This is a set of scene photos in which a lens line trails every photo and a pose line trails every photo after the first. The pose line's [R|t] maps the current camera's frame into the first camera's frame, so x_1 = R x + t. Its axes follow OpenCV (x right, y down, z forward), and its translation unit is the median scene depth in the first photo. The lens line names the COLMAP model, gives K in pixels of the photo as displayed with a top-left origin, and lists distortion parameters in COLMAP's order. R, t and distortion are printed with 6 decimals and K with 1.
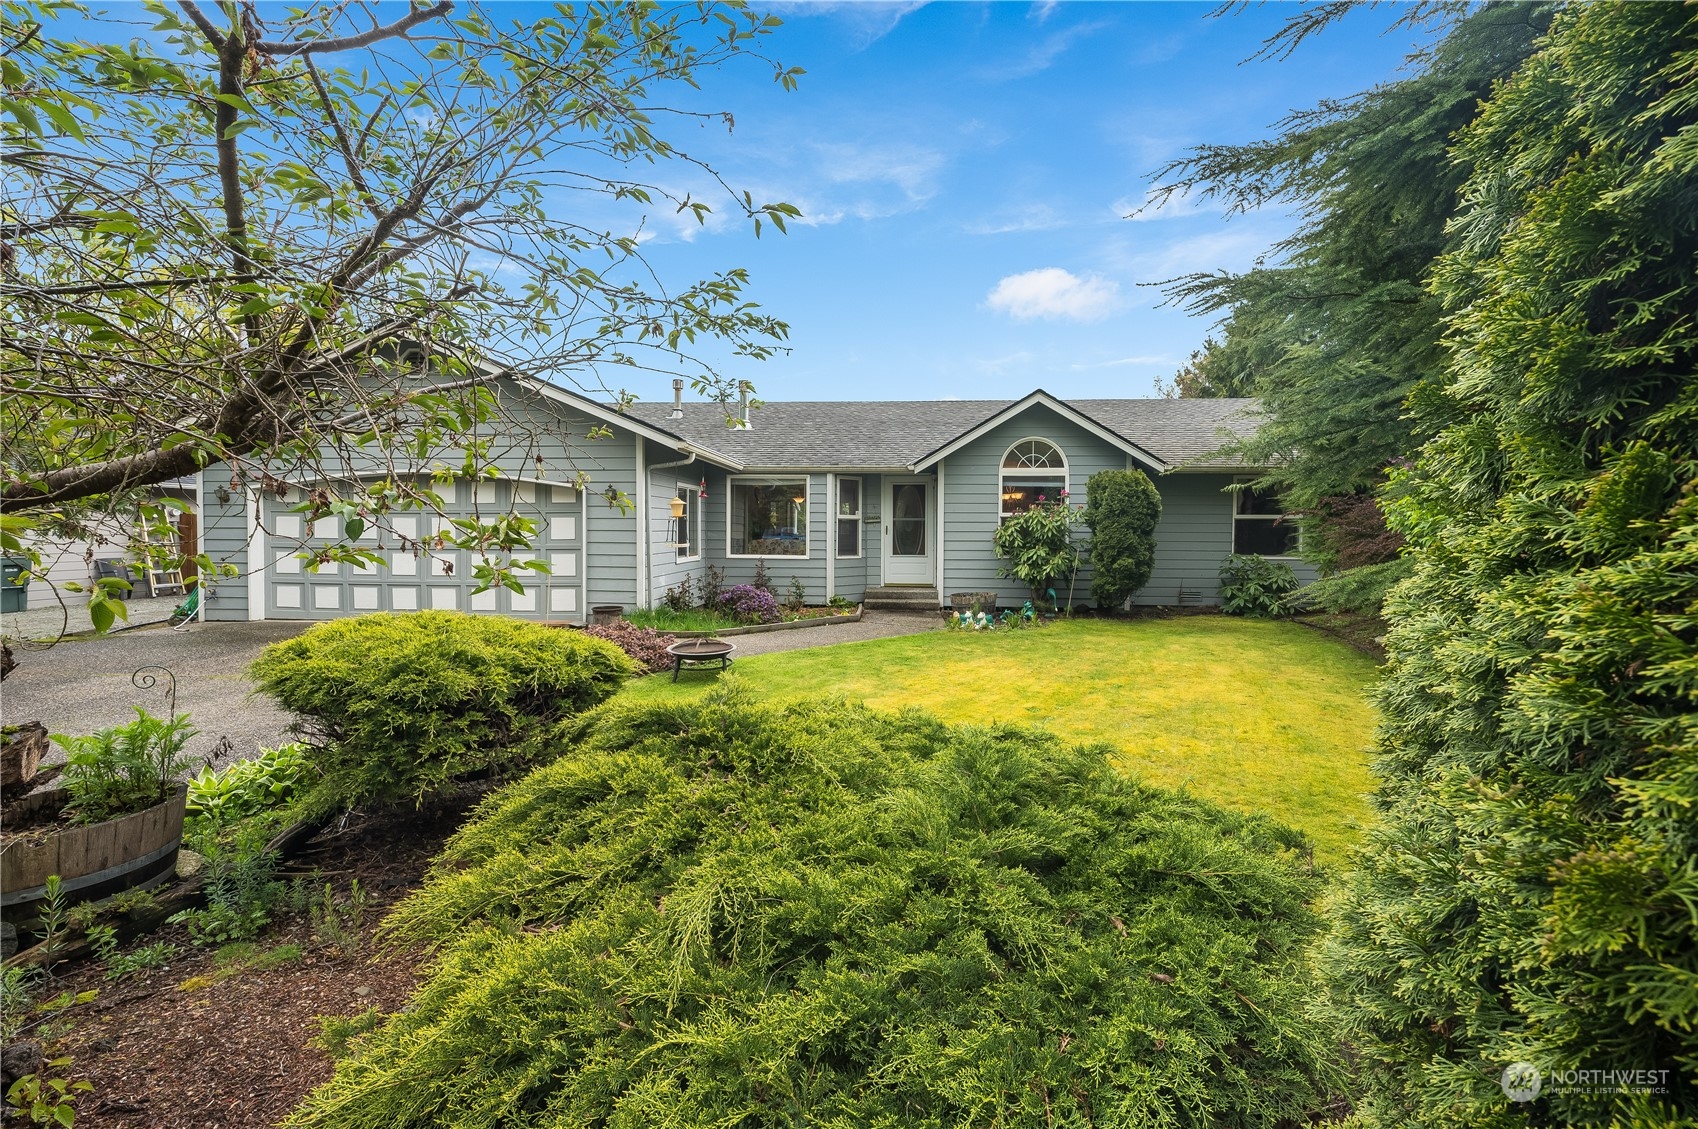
lens RADIAL K [[679.2, 0, 849.0], [0, 679.2, 564.5], [0, 0, 1]] dist [0.000061, -0.000034]
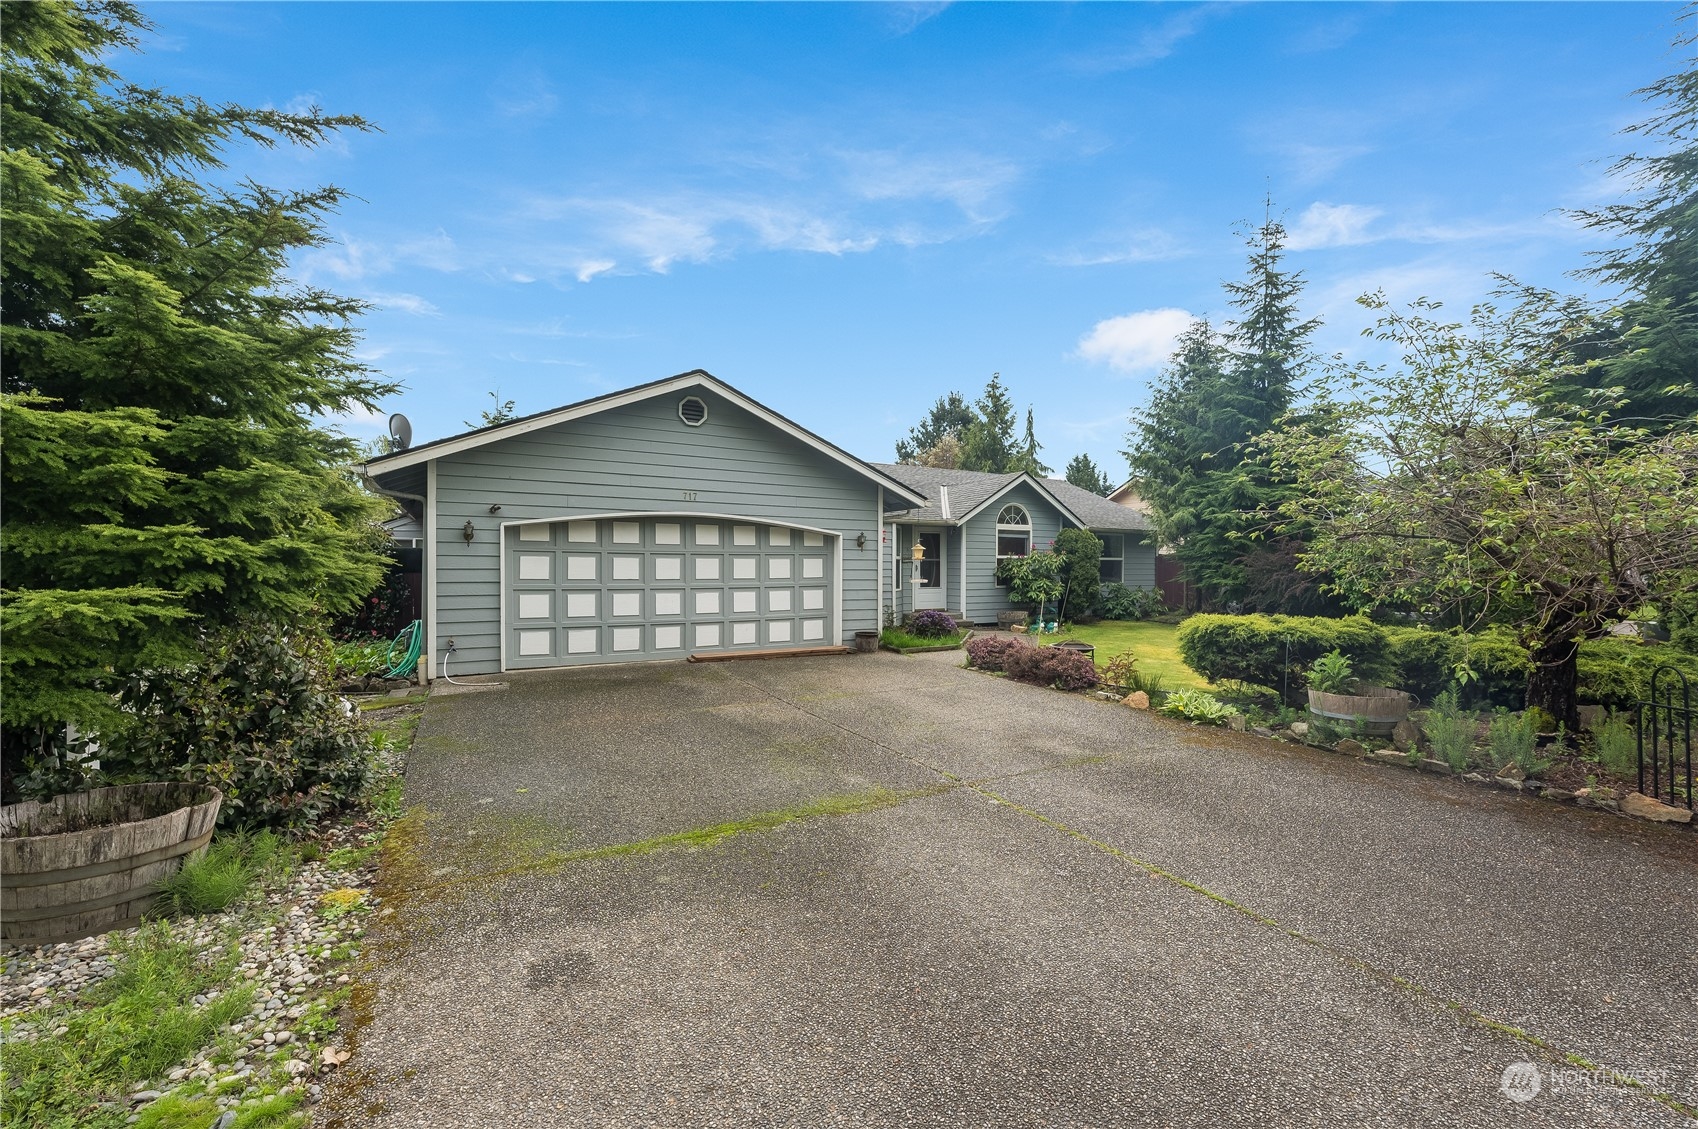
lens RADIAL K [[676.2, 0, 851.3], [0, 676.2, 584.9], [0, 0, 1]] dist [-0.000392, -0.000174]
pose [[0.831329, -0.017909, 0.555492, -0.847679], [0.029778, 0.999480, -0.012343, -0.006736], [-0.554982, 0.026802, 0.831430, 0.001264]]
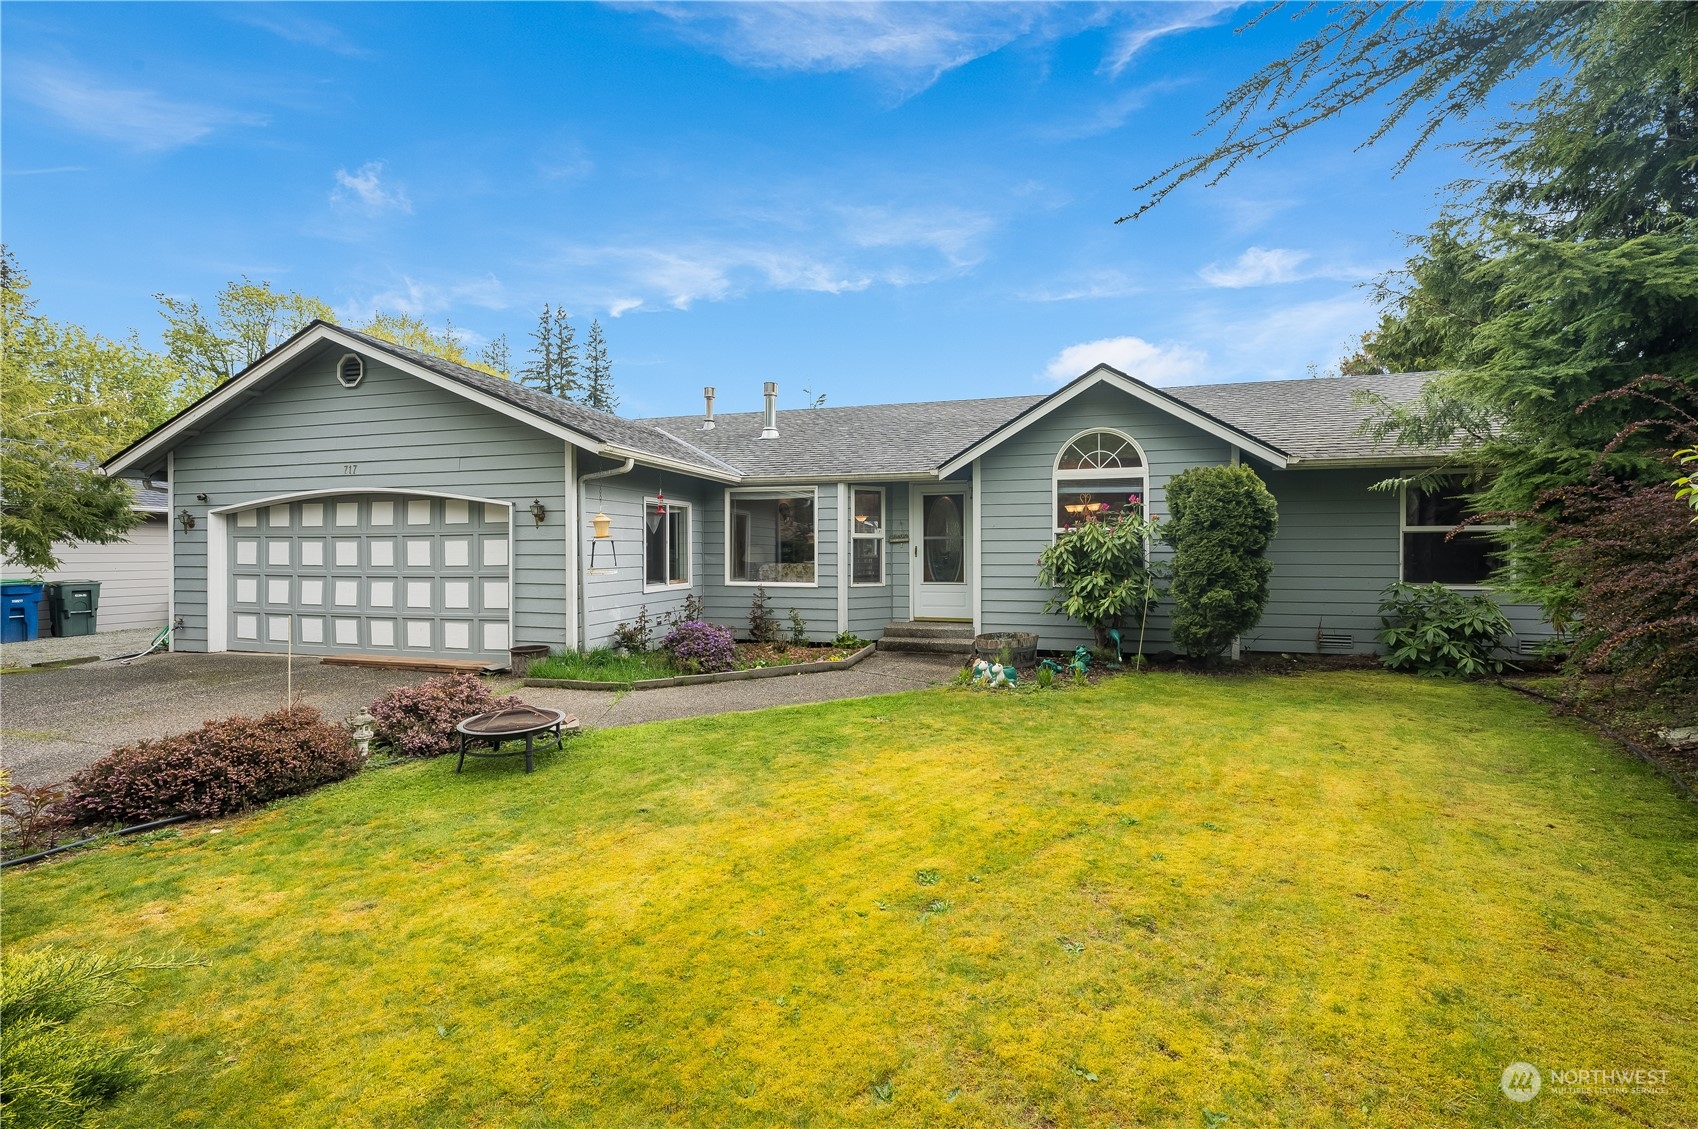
lens RADIAL K [[679.2, 0, 849.0], [0, 679.2, 564.5], [0, 0, 1]] dist [0.000061, -0.000034]
pose [[0.980491, -0.003542, -0.196533, 0.151759], [-0.002488, 0.999534, -0.030430, -0.011086], [0.196549, 0.030325, 0.980025, 0.209892]]
